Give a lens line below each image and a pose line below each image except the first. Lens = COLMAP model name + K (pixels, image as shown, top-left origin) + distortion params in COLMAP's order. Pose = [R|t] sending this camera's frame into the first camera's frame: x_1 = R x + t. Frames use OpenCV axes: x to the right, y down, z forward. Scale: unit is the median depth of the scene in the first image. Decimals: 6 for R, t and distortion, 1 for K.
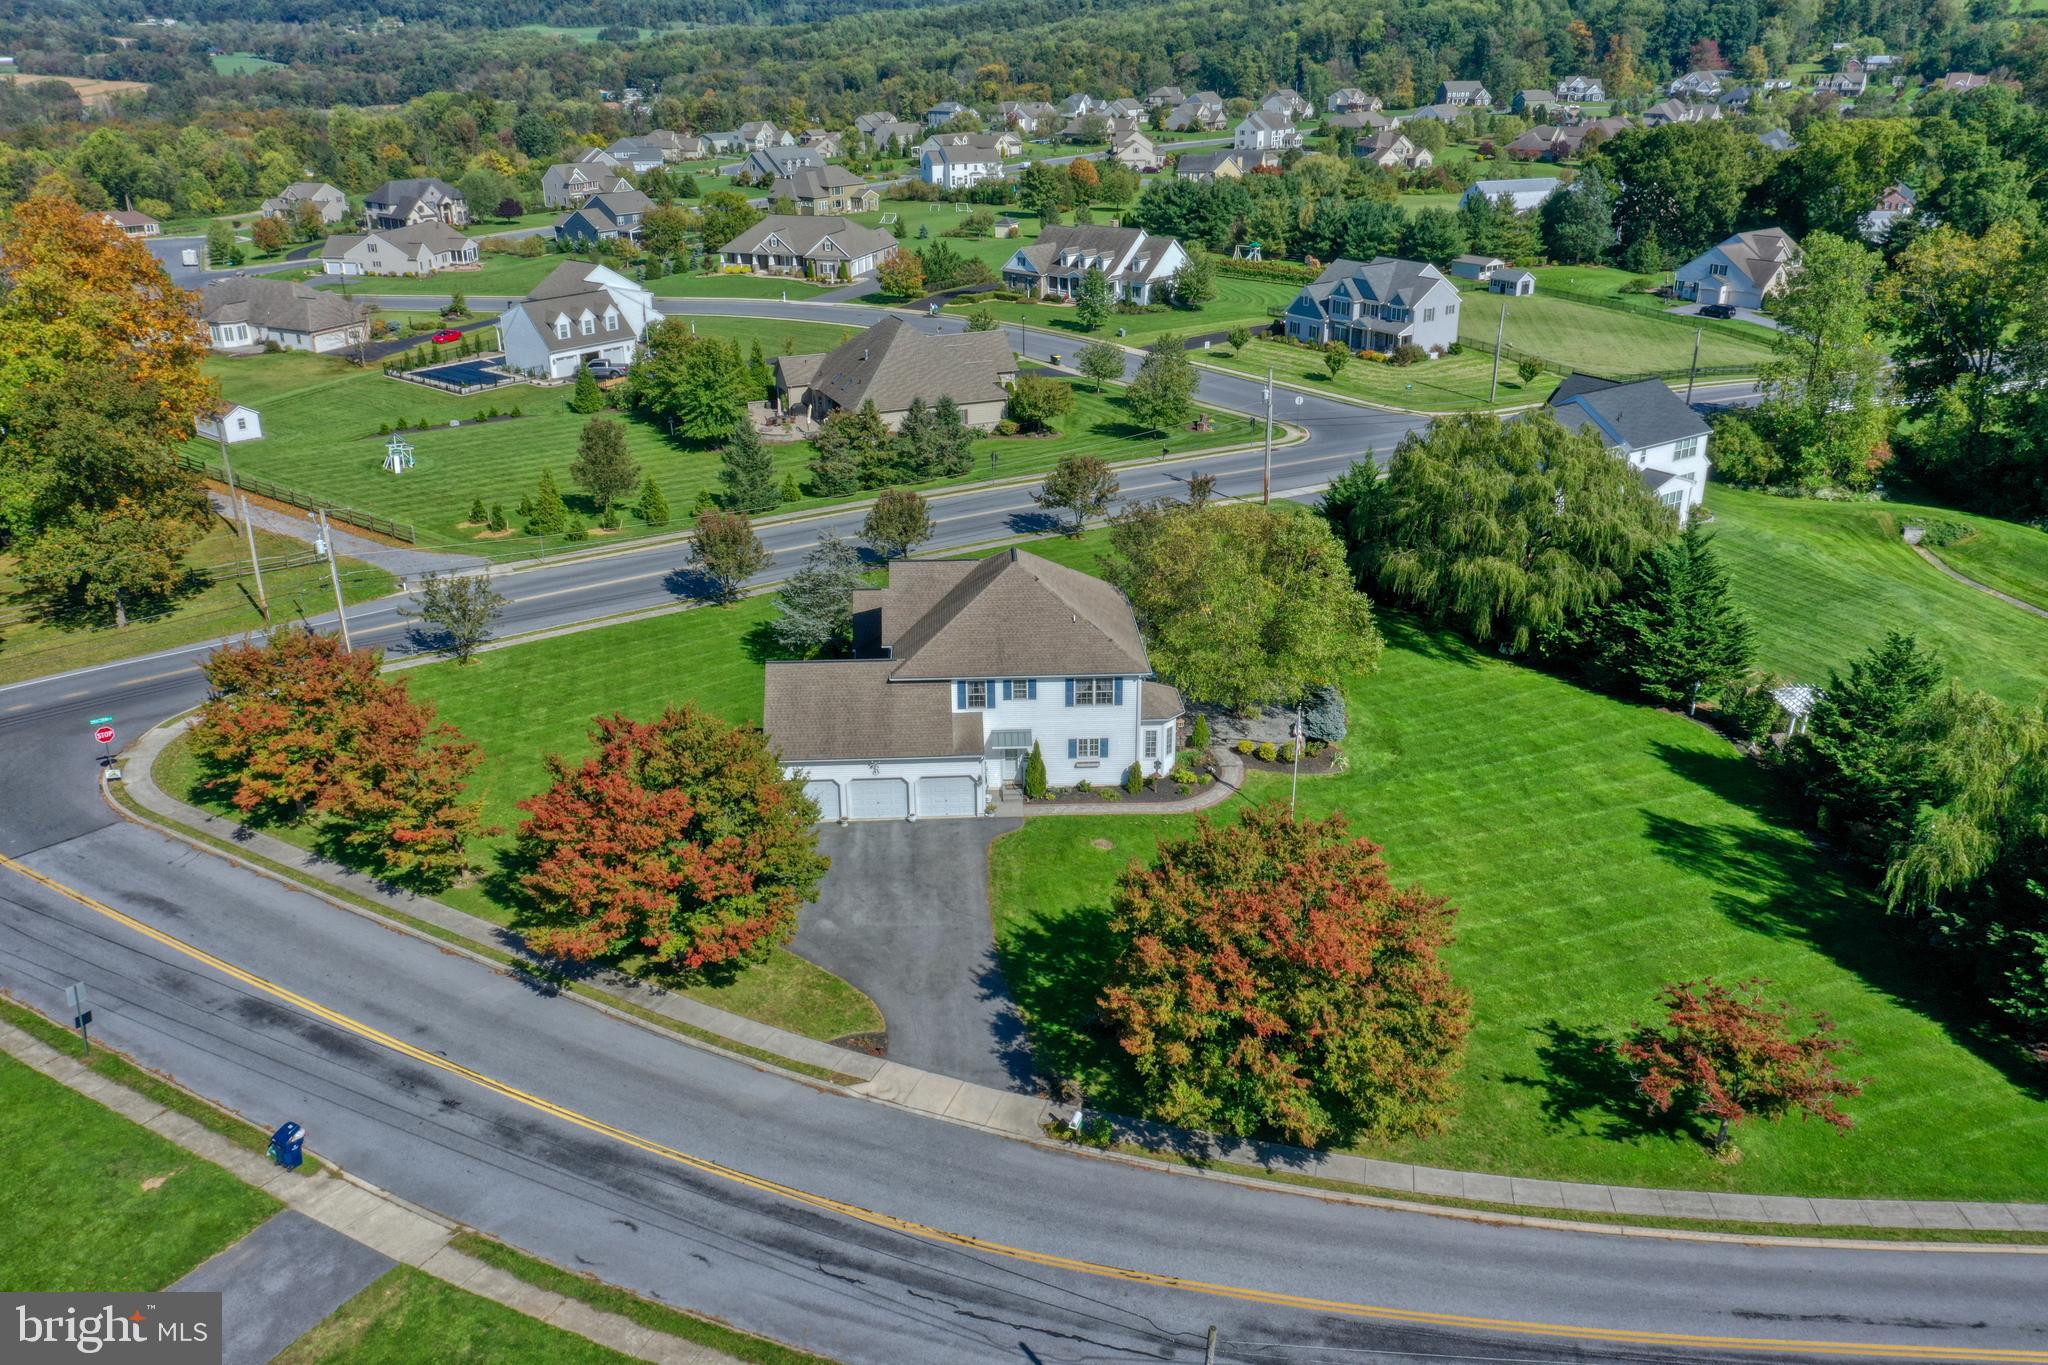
lens RADIAL K [[1609.1, 0, 1024.0], [0, 1609.1, 682.5], [0, 0, 1]] dist [-0.004193, -0.000333]
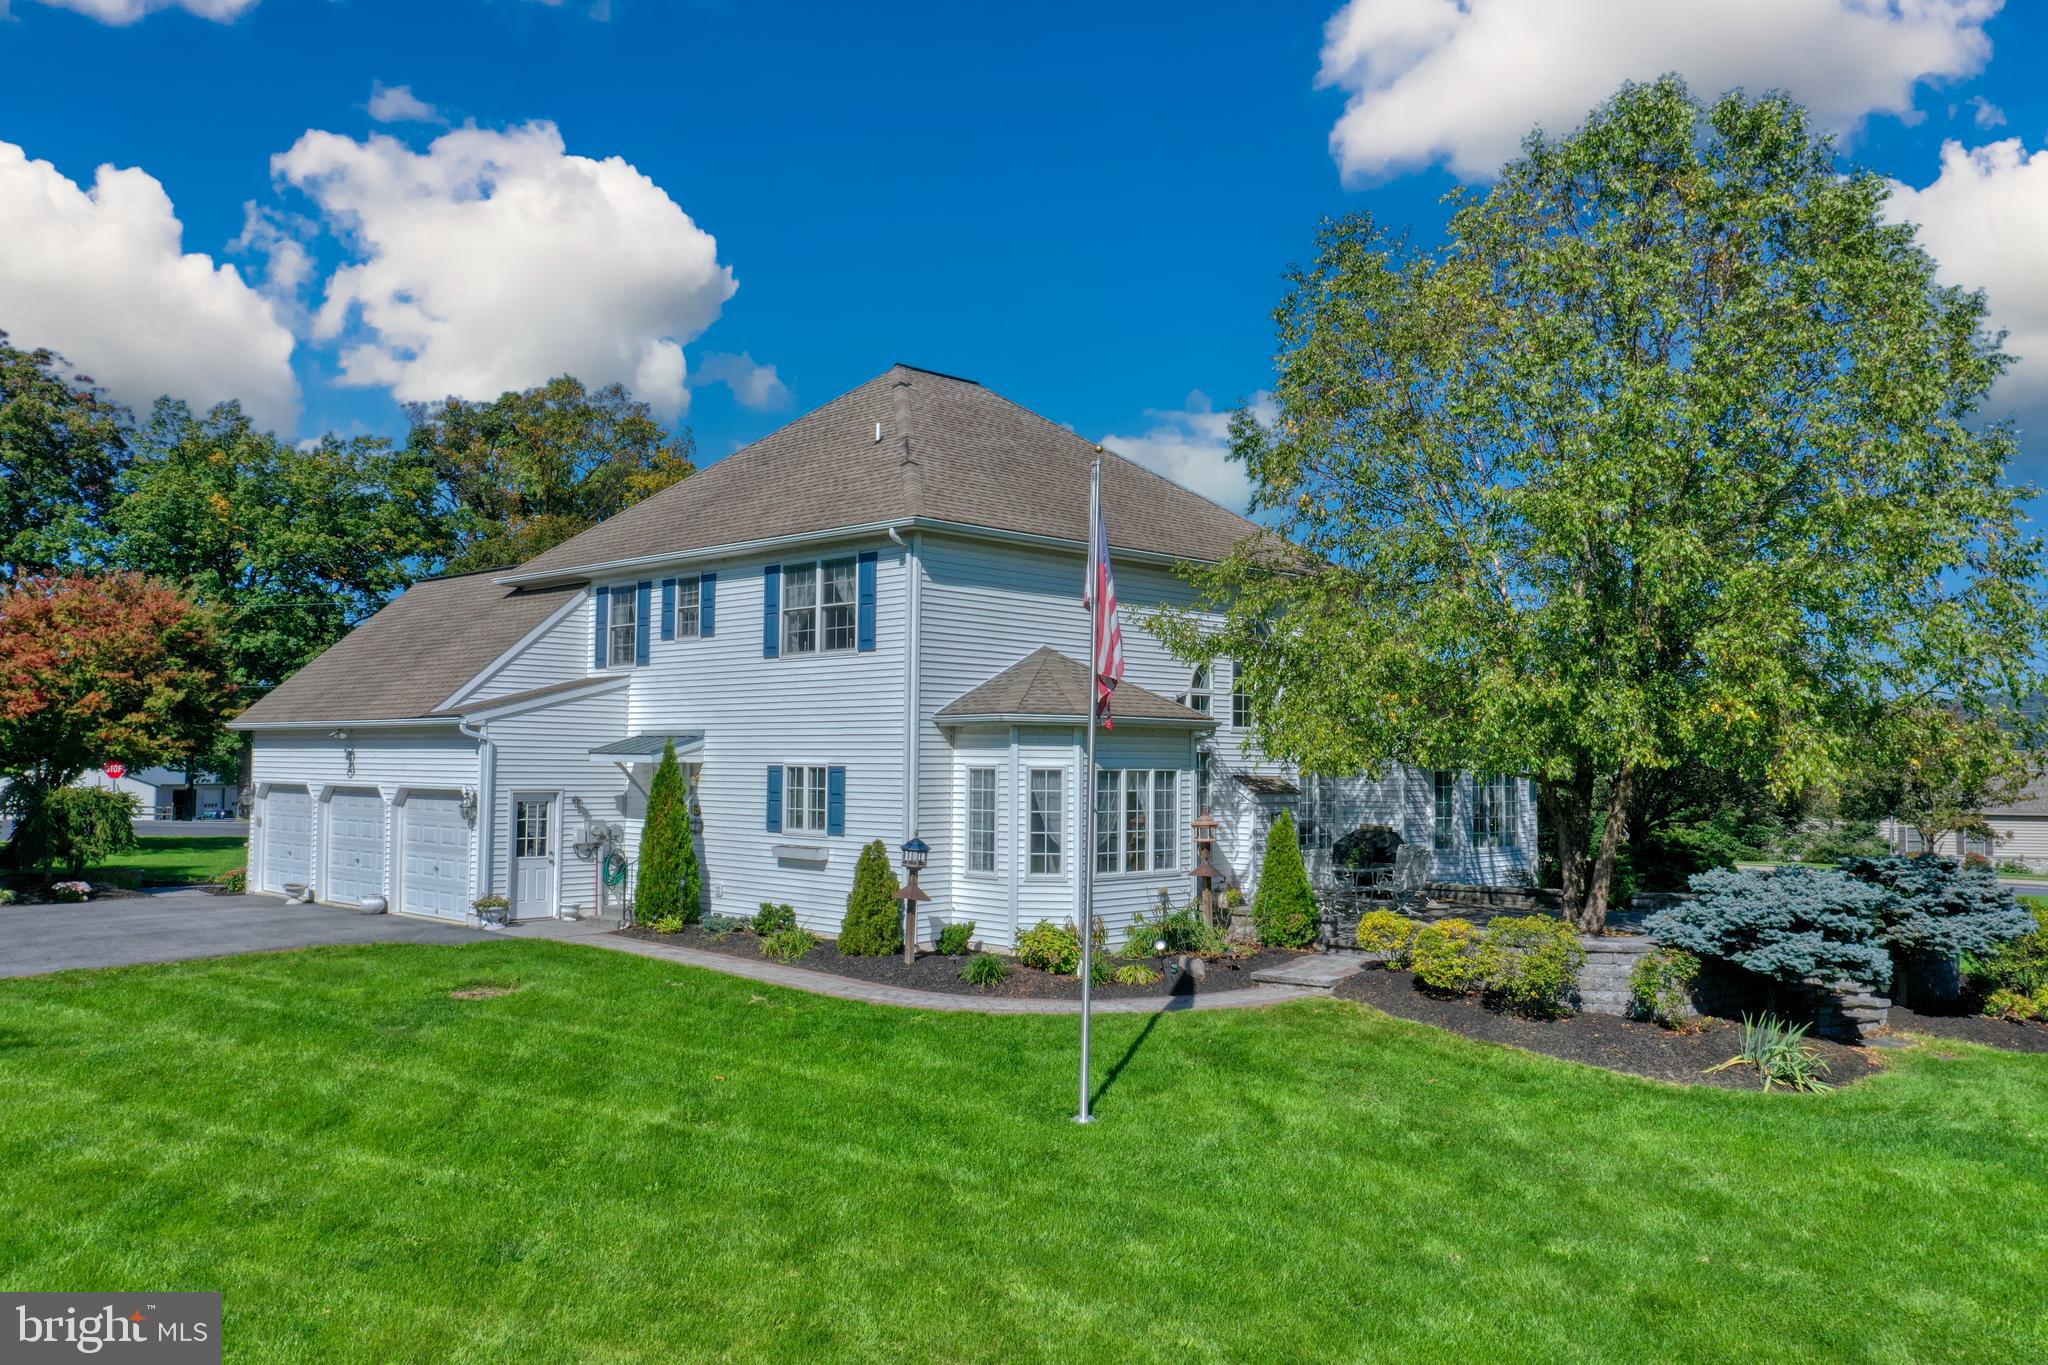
lens RADIAL K [[1609.1, 0, 1024.0], [0, 1609.1, 682.5], [0, 0, 1]] dist [-0.004193, -0.000333]
pose [[0.684654, -0.020126, -0.728591, 0.303200], [-0.297730, 0.904696, -0.304766, 0.104539], [0.665287, 0.425583, 0.613411, 0.837652]]
